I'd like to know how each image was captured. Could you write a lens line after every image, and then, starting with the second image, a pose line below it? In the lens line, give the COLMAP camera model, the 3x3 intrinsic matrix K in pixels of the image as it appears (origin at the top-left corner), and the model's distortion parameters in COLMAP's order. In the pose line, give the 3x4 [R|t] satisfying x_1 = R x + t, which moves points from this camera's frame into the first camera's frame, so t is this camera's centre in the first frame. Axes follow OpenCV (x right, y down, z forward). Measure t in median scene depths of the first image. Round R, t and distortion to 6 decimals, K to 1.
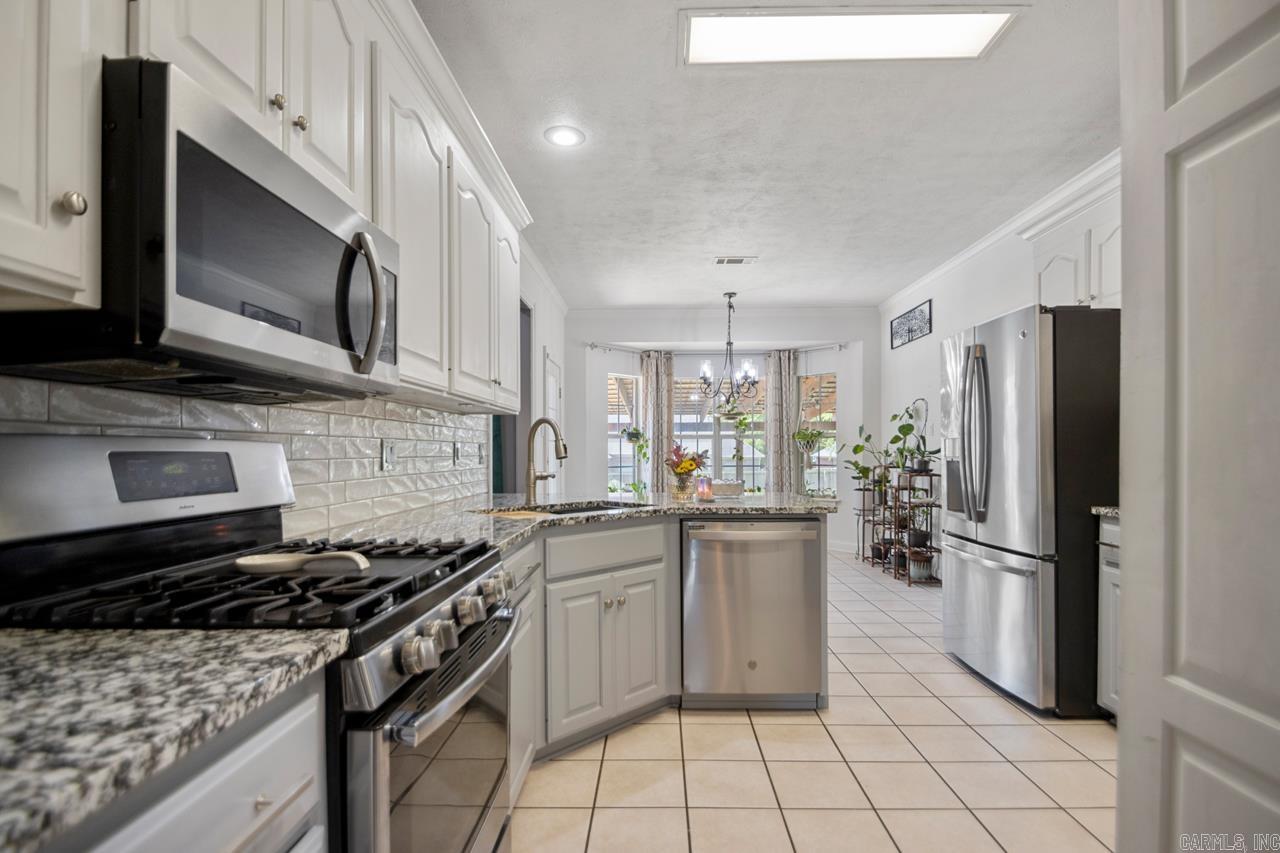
lens RADIAL K [[595.4, 0, 647.5], [0, 595.4, 427.8], [0, 0, 1]] dist [-0.002018, -0.008417]
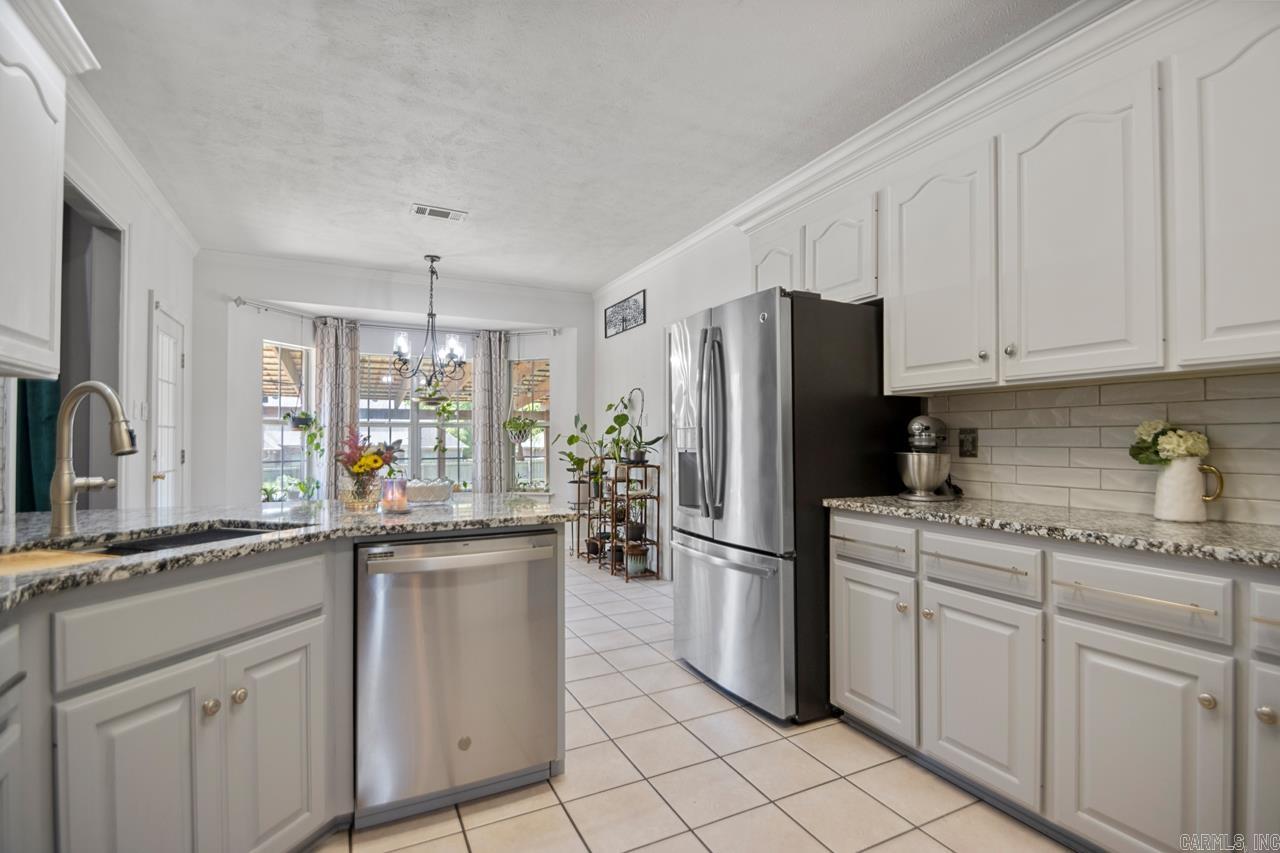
lens RADIAL K [[588.8, 0, 642.1], [0, 588.8, 439.8], [0, 0, 1]] dist [0.020447, -0.019101]
pose [[0.885624, 0.002305, 0.464396, 0.017337], [-0.018992, 0.999331, 0.031259, 0.005486], [-0.464014, -0.036504, 0.885076, 0.143772]]
